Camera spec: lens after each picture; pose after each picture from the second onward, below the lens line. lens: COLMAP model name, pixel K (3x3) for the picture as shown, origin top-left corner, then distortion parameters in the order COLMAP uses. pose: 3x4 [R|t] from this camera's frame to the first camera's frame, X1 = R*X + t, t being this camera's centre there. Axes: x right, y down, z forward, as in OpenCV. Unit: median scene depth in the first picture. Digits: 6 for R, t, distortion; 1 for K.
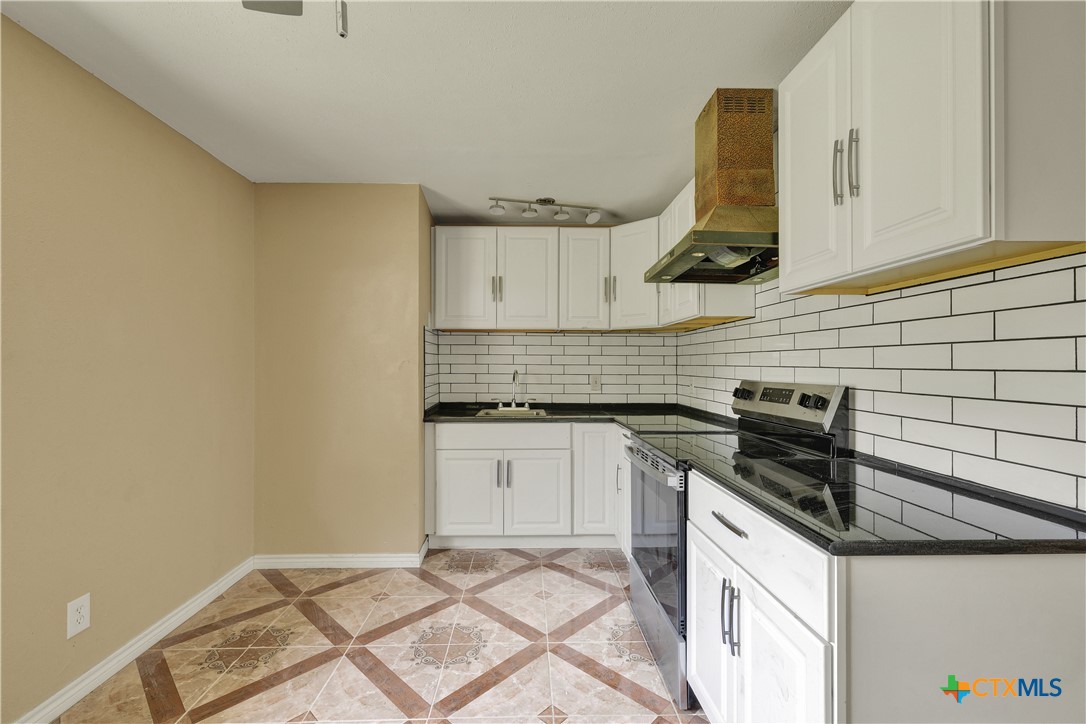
lens RADIAL K [[466.5, 0, 538.9], [0, 466.5, 363.5], [0, 0, 1]] dist [-0.007740, -0.001264]
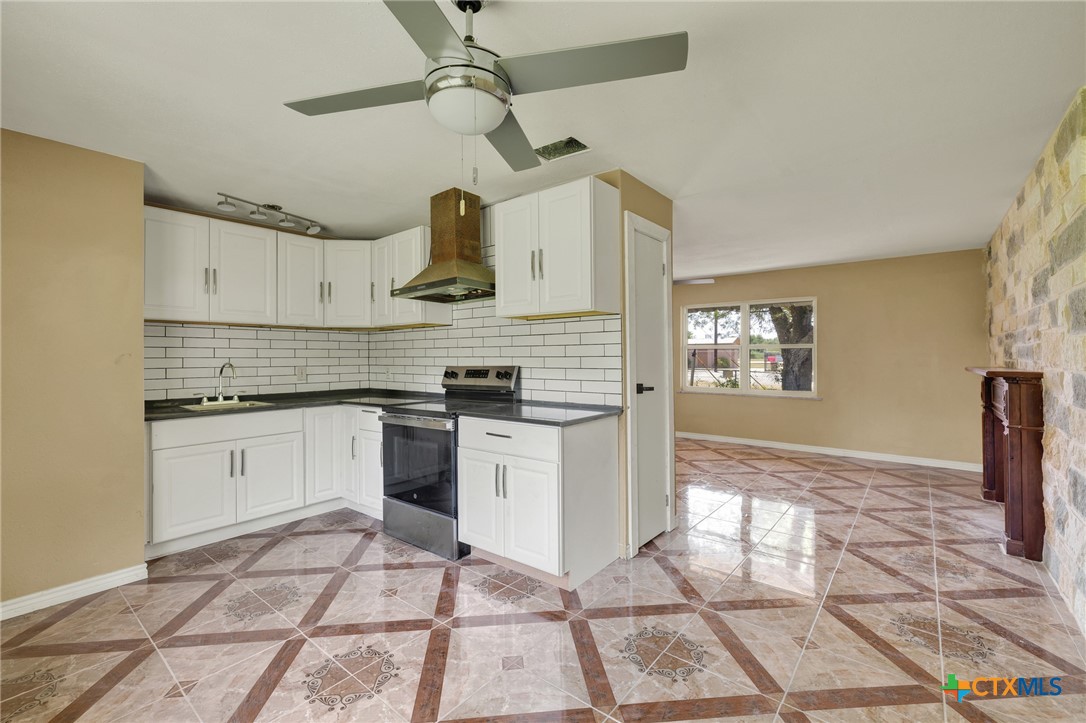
lens RADIAL K [[466.5, 0, 543.0], [0, 466.5, 352.6], [0, 0, 1]] dist [-0.007740, -0.001264]
pose [[0.641220, 0.000065, 0.767357, -0.431670], [0.008134, 0.999943, -0.006882, 0.003701], [-0.767314, 0.010655, 0.641183, -0.184364]]
